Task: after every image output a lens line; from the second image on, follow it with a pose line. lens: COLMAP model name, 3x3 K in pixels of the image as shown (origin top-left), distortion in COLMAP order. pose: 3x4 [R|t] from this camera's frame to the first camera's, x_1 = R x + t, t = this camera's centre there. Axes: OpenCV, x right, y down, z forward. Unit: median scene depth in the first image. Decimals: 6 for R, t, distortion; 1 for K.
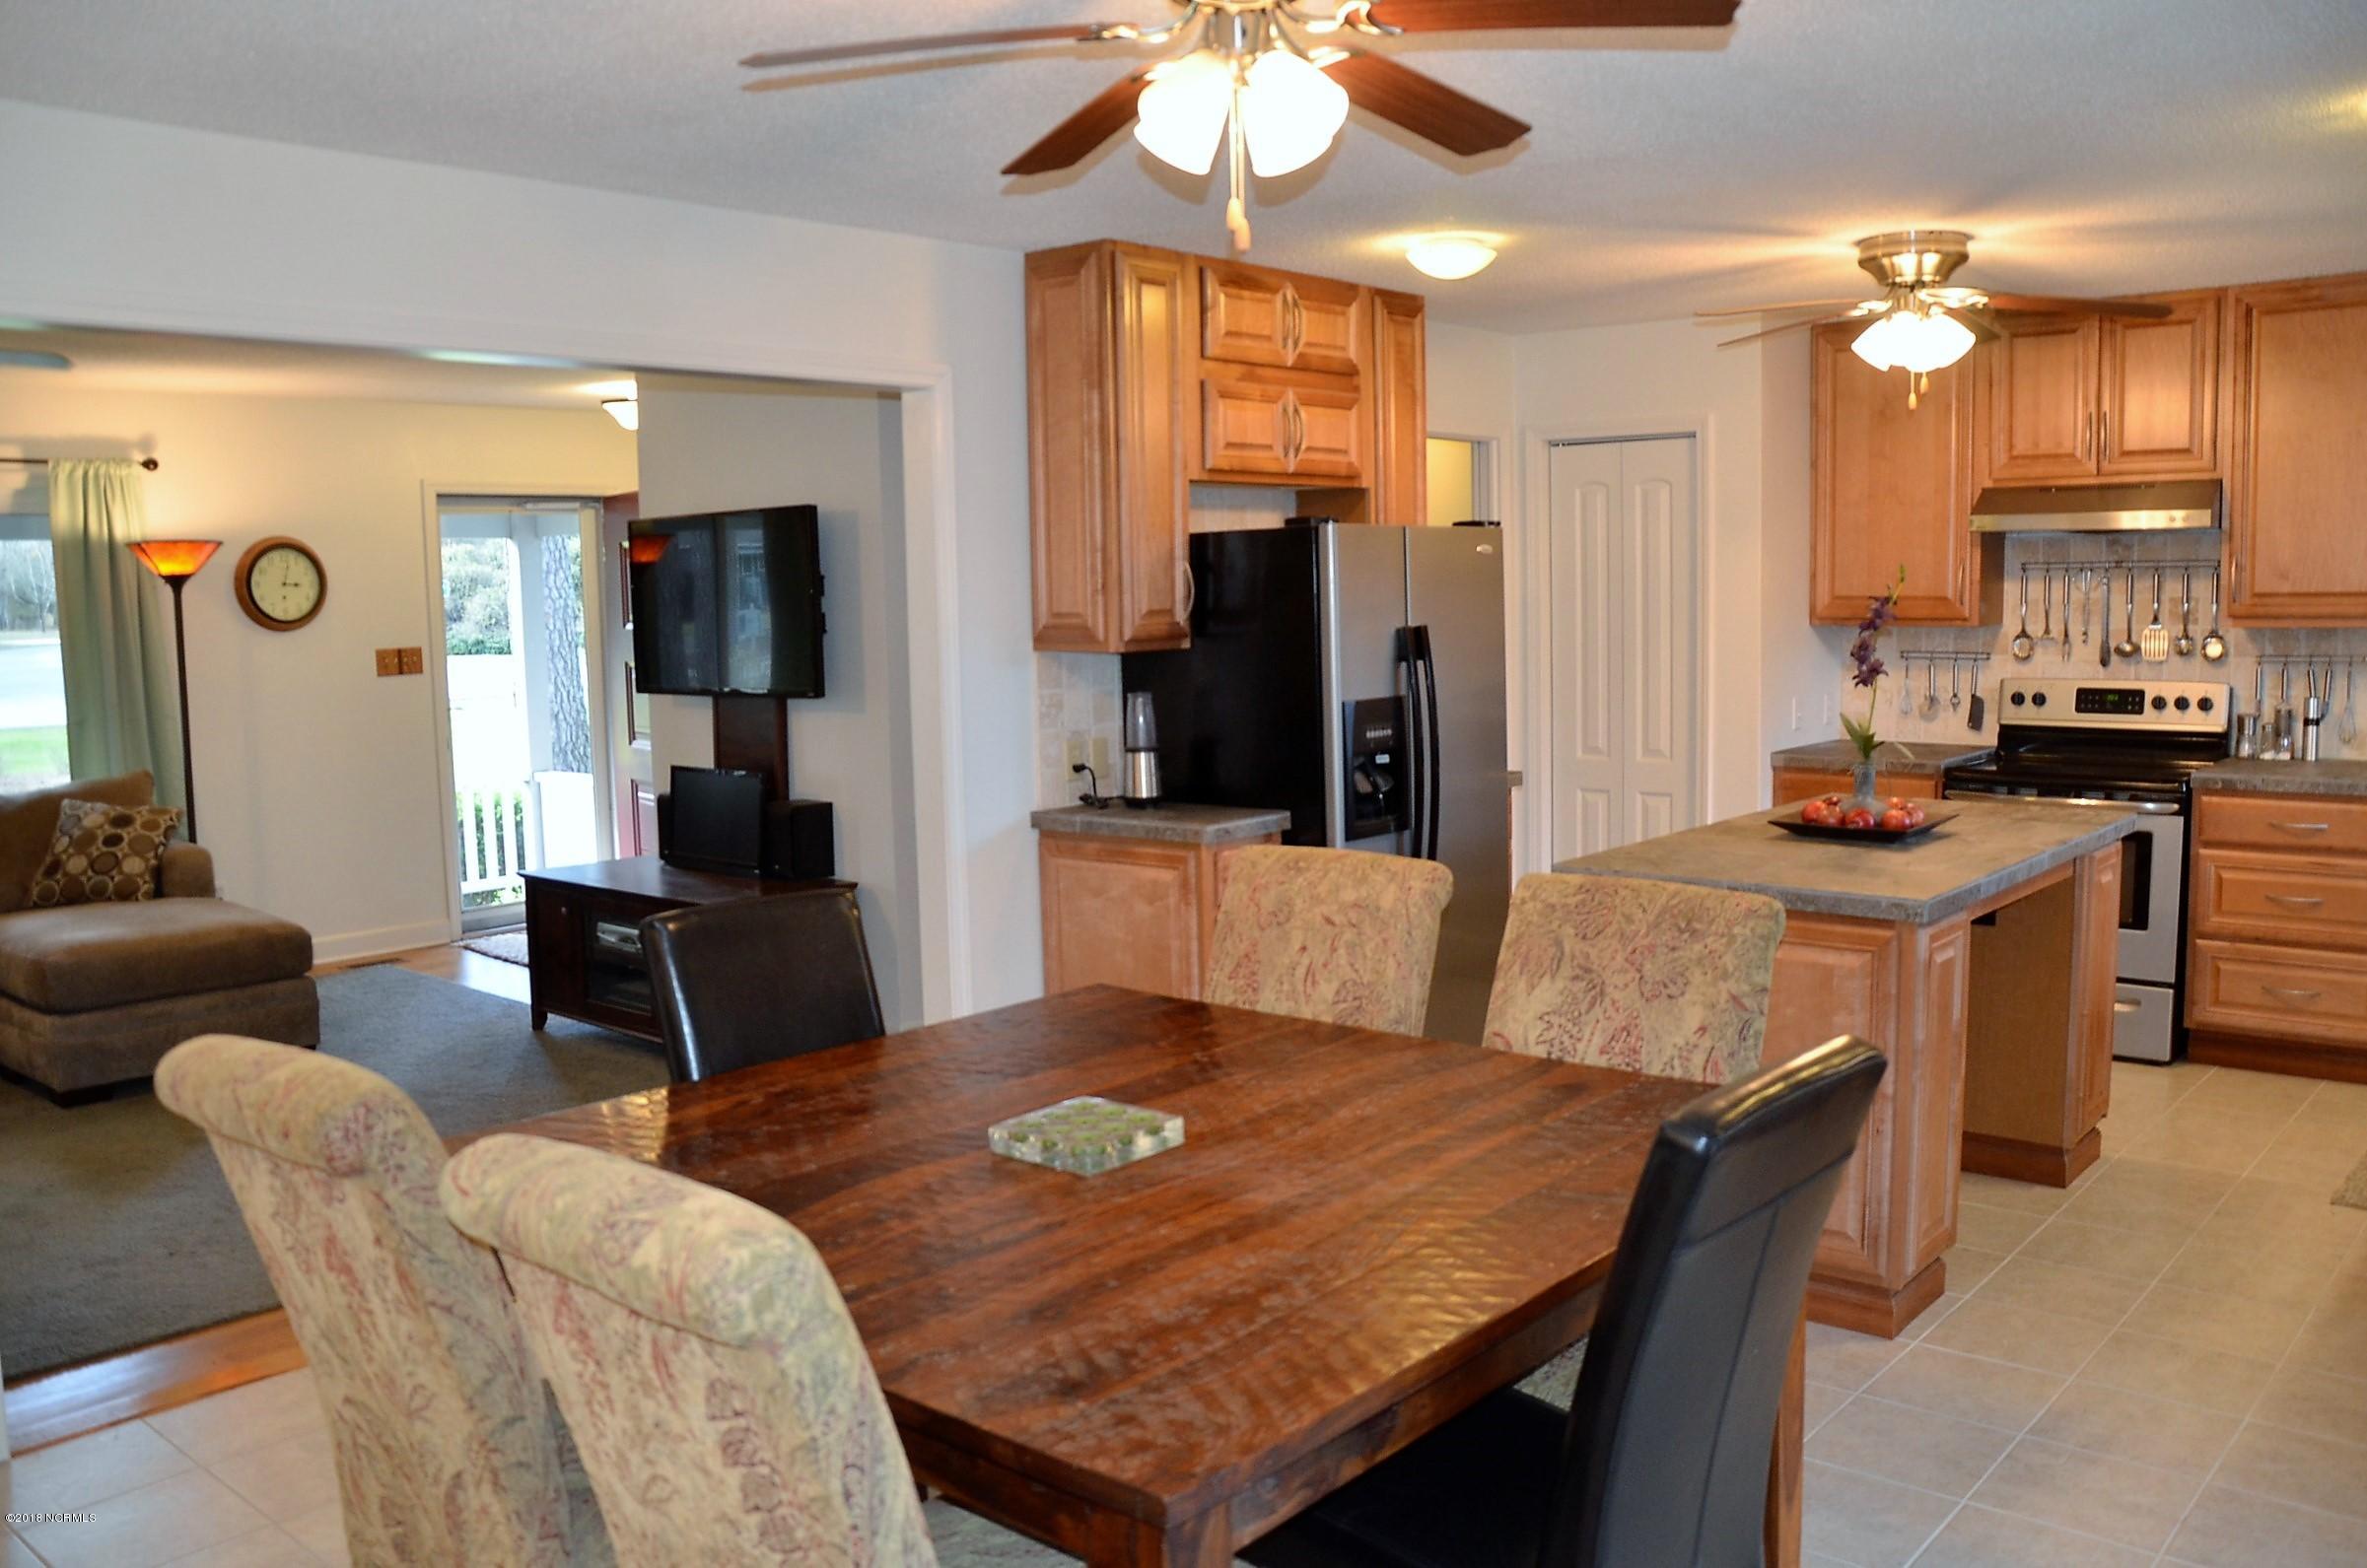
lens RADIAL K [[1899.7, 0, 1187.8], [0, 1899.7, 806.4], [0, 0, 1]] dist [-0.158492, 0.126300]
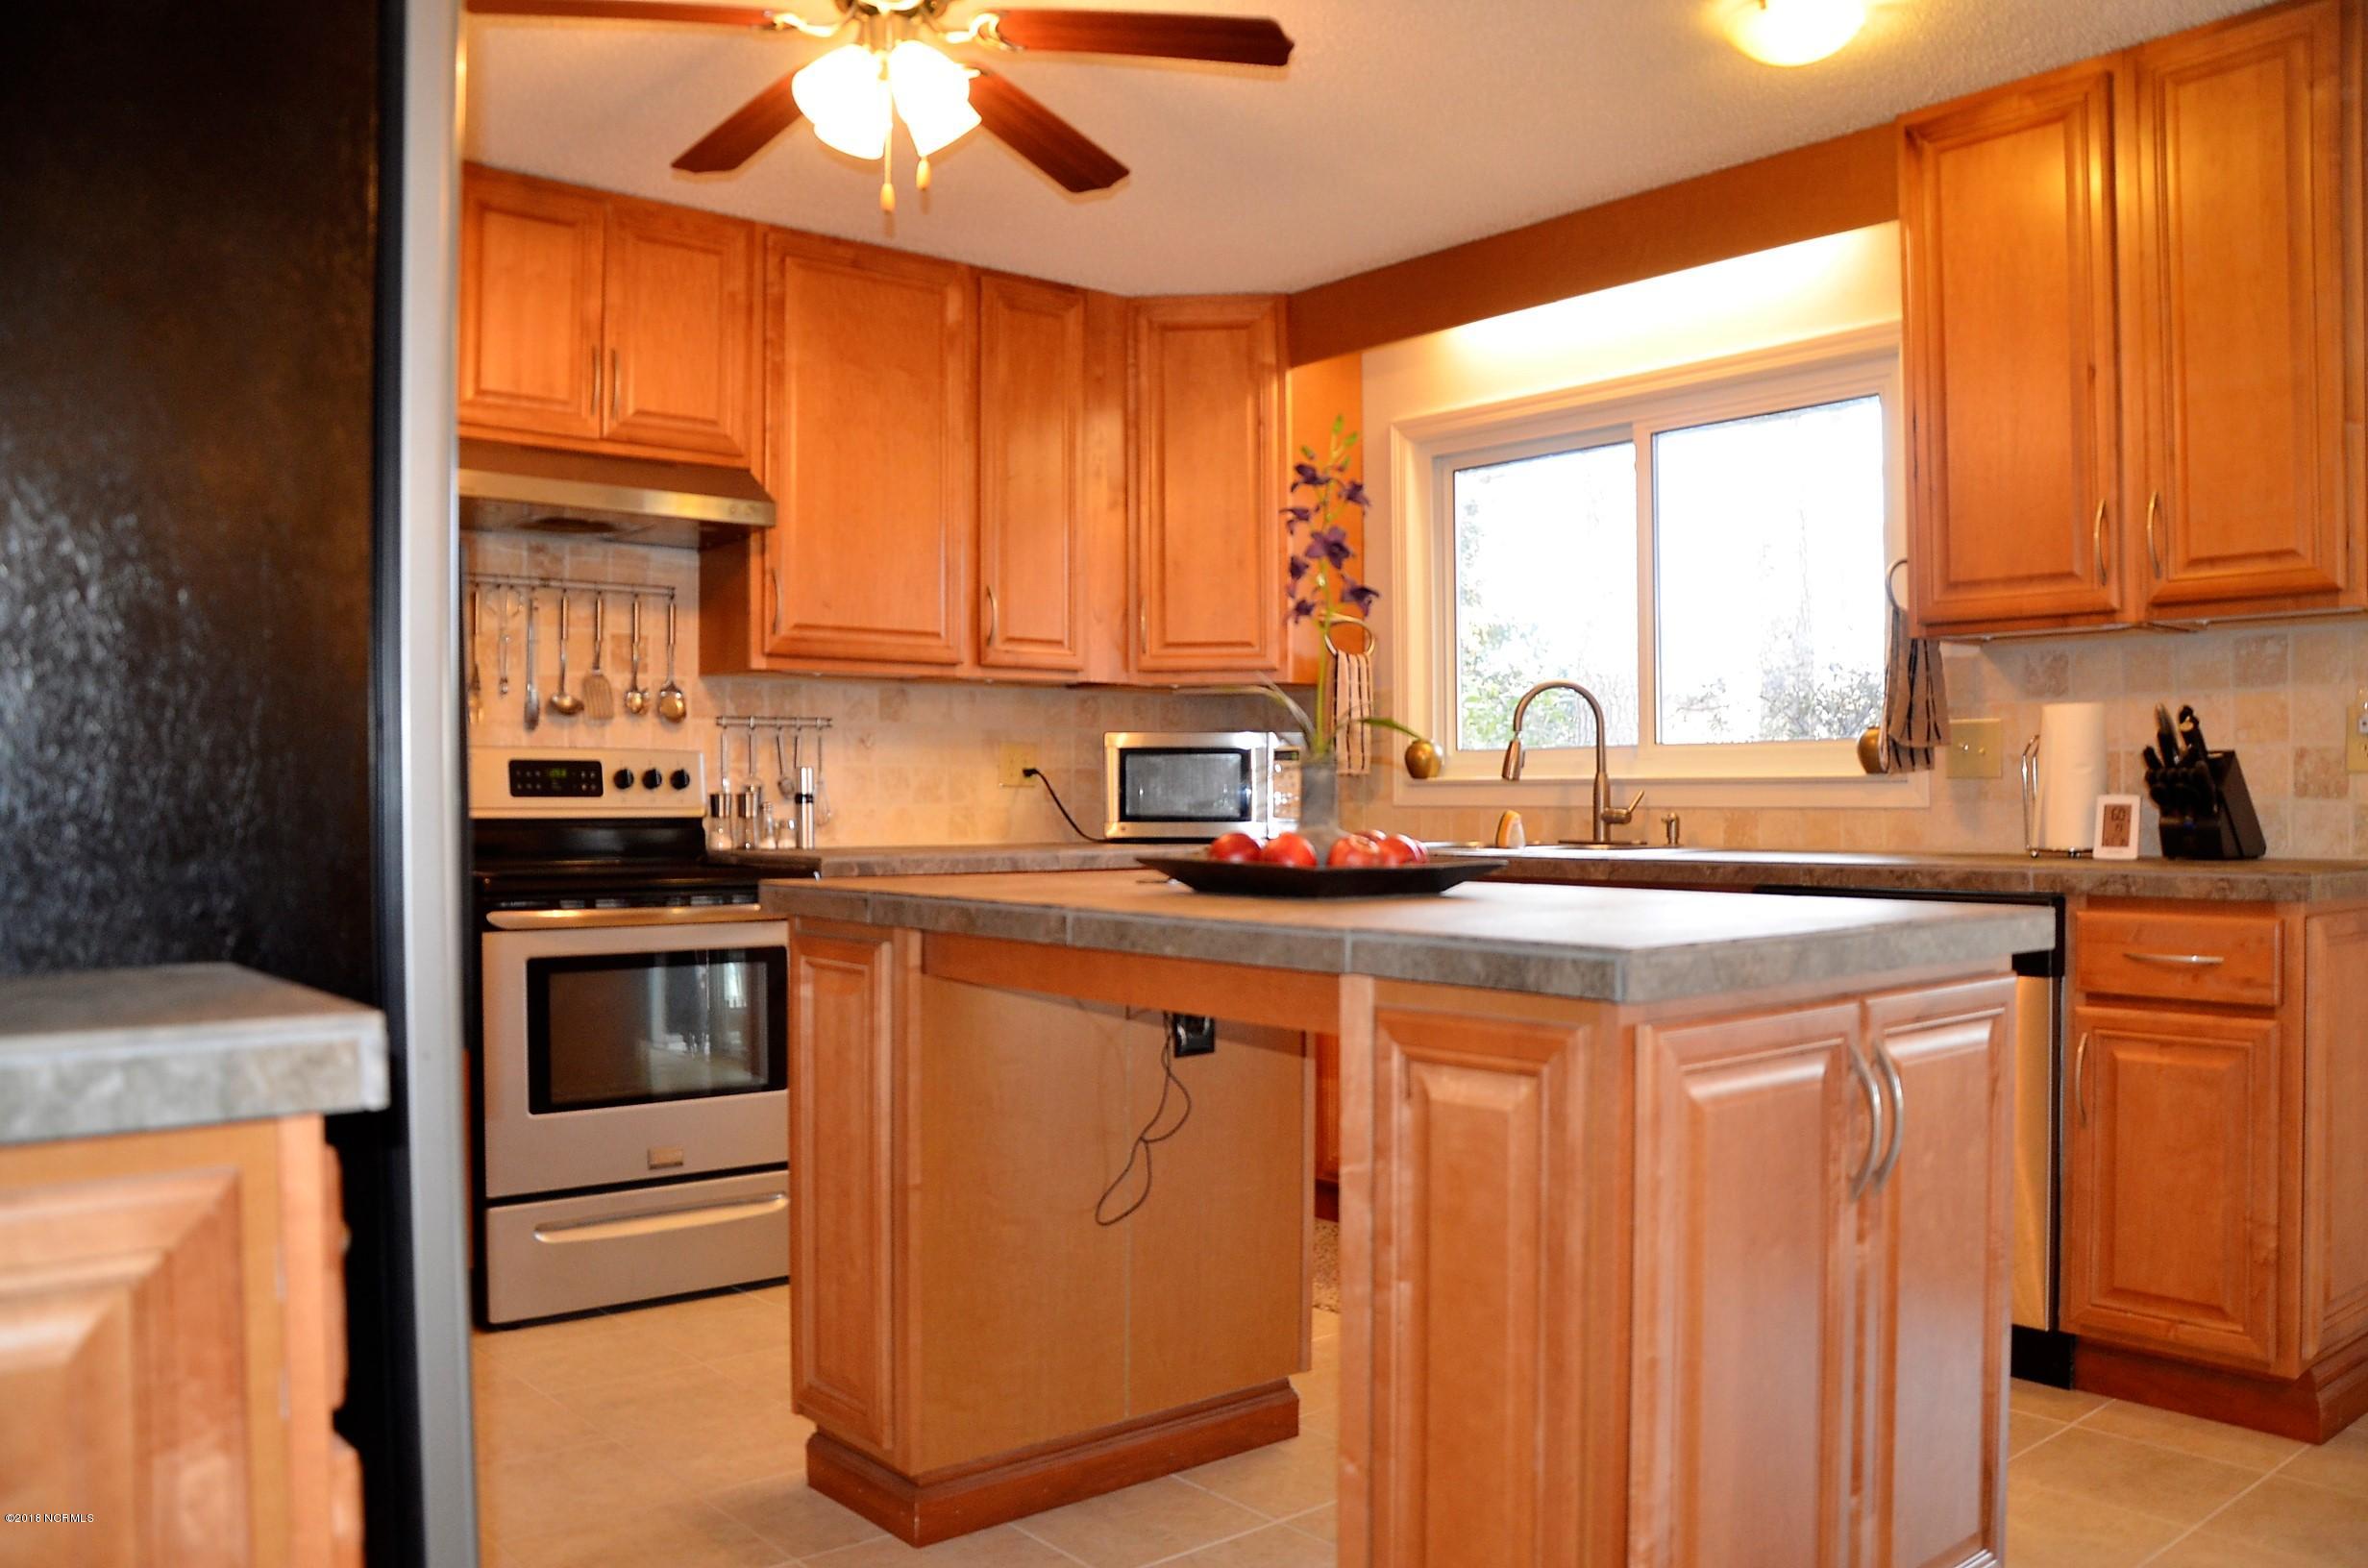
lens RADIAL K [[1844.0, 0, 1188.7], [0, 1844.0, 799.0], [0, 0, 1]] dist [-0.163461, 0.129826]
pose [[0.150995, 0.023005, 0.988267, -0.148136], [0.112904, 0.992786, -0.040361, 0.004293], [-0.982066, 0.117674, 0.147308, 0.800567]]
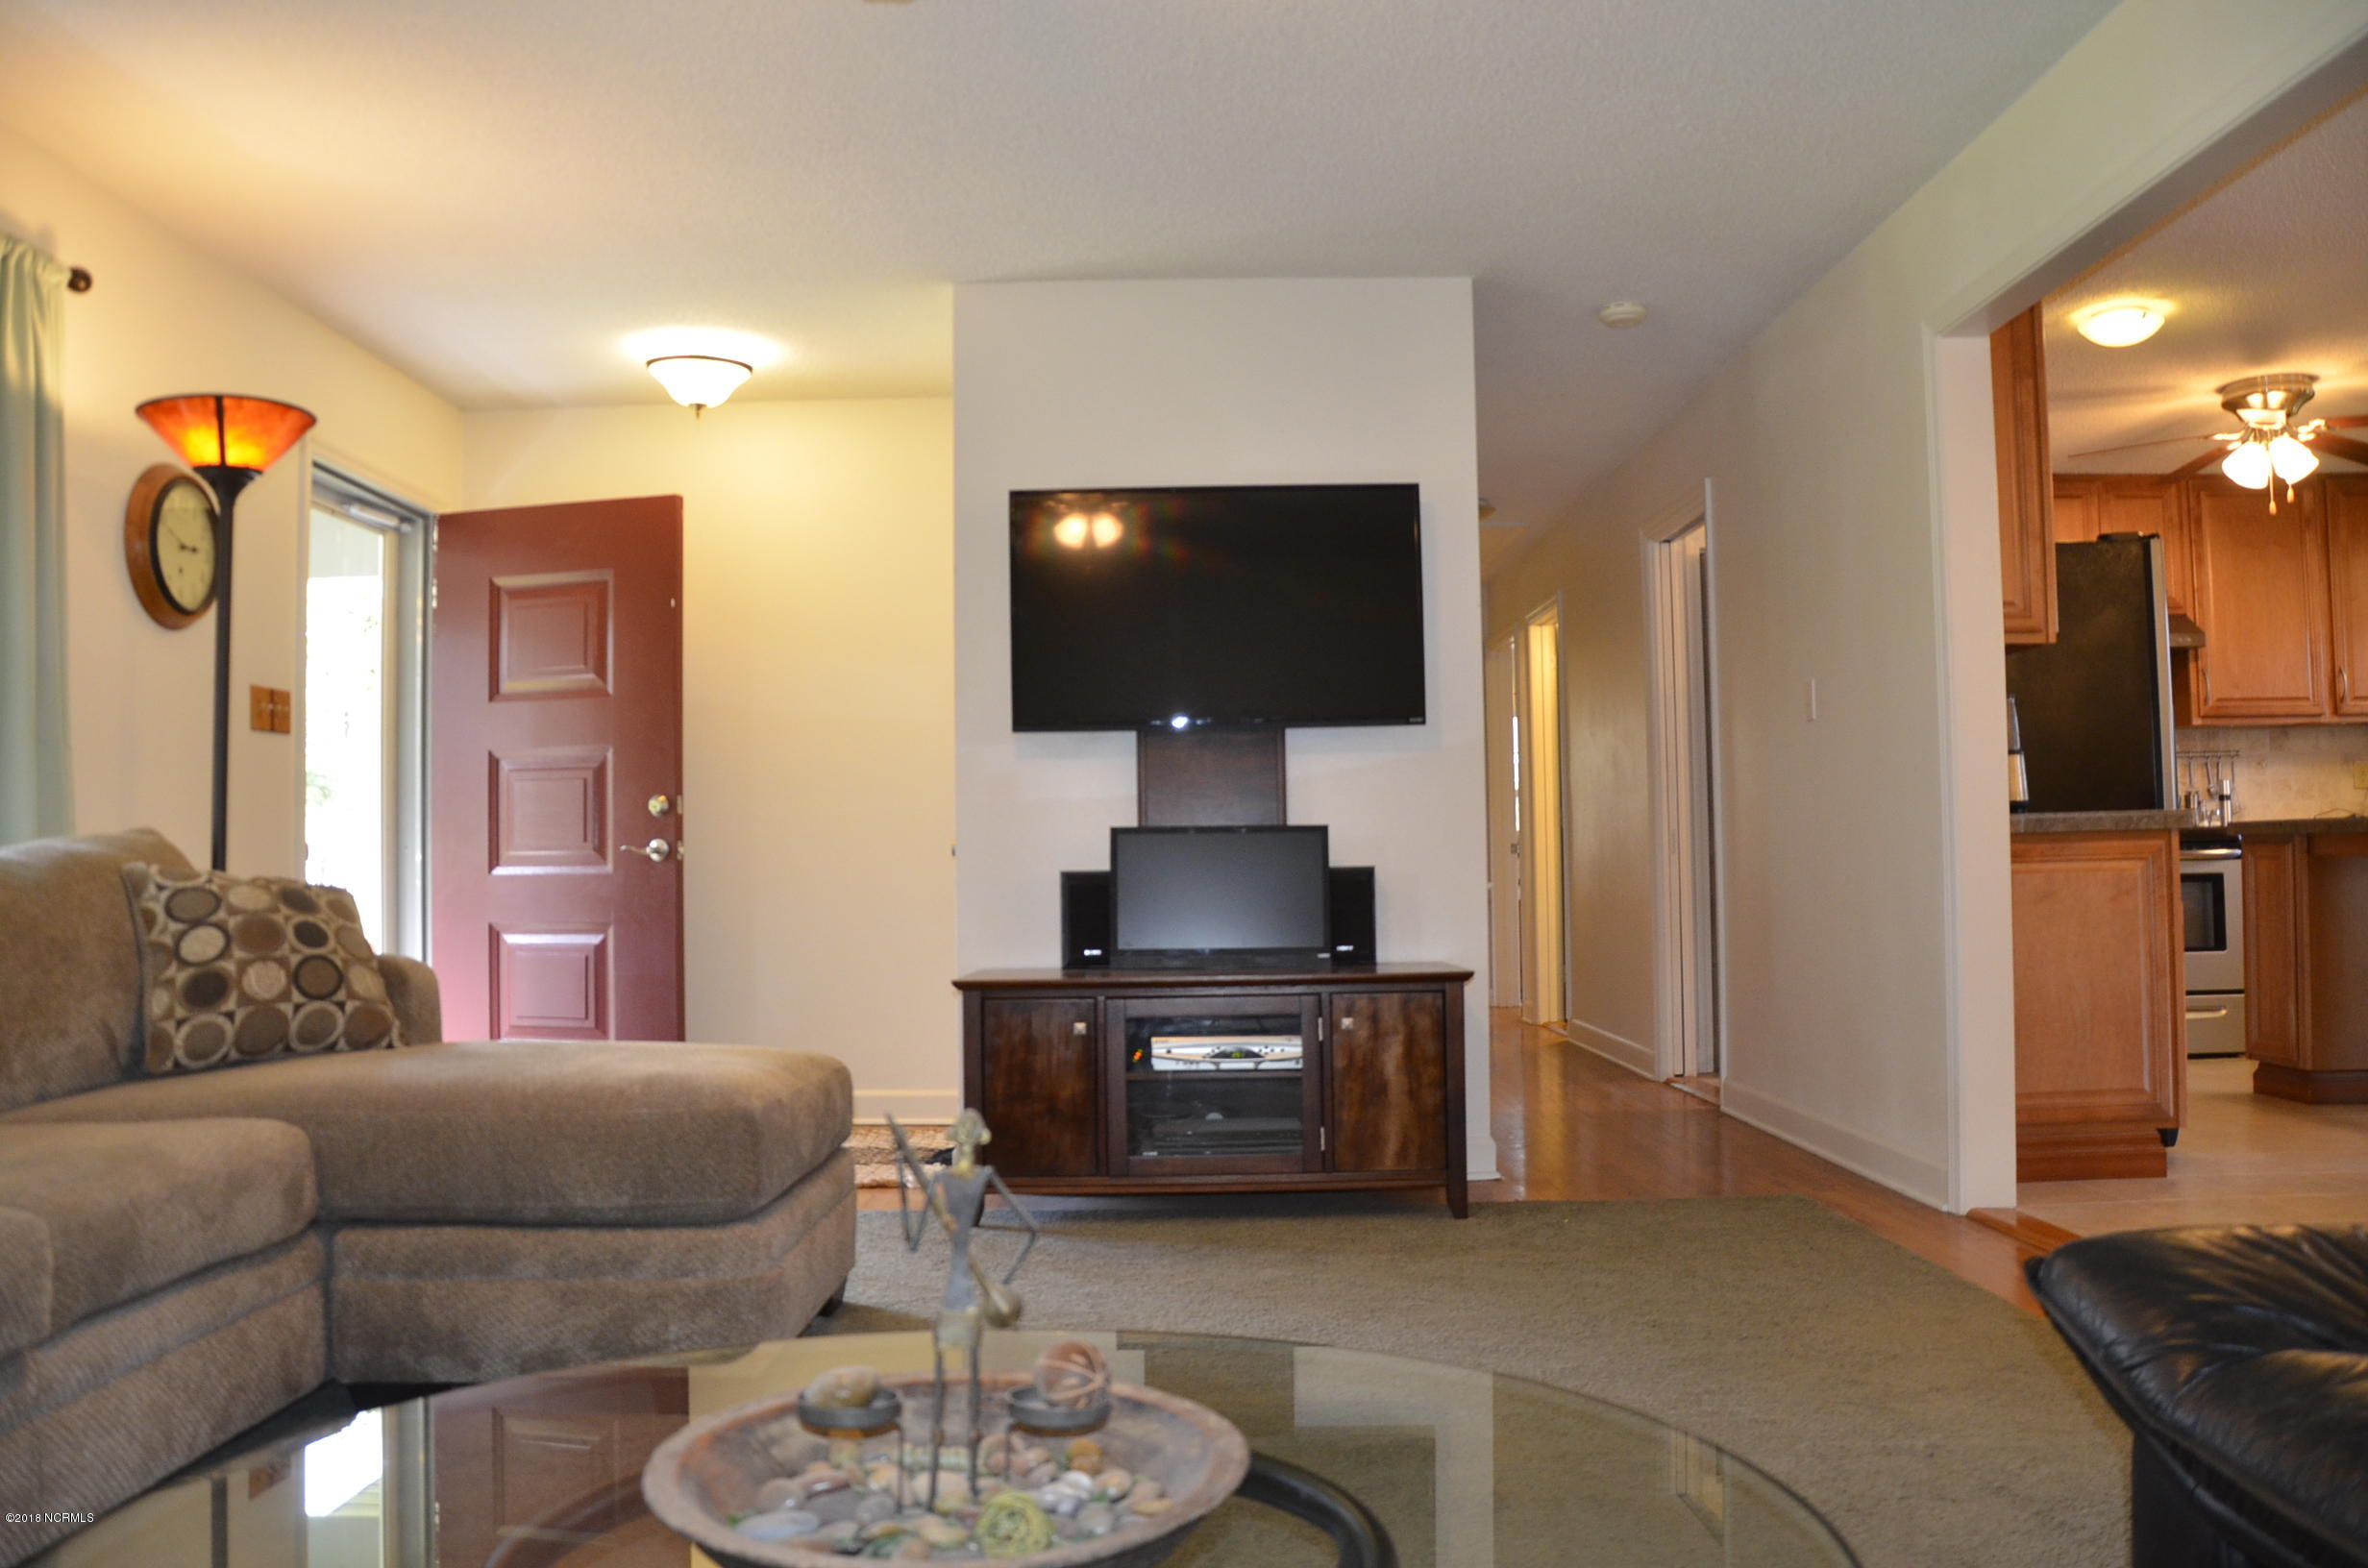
lens RADIAL K [[1844.0, 0, 1188.7], [0, 1844.0, 799.0], [0, 0, 1]] dist [-0.163461, 0.129826]
pose [[0.752985, 0.033470, 0.657186, -0.913508], [0.075784, 0.987650, -0.137132, 0.084270], [-0.653659, 0.153062, 0.741149, 0.587131]]
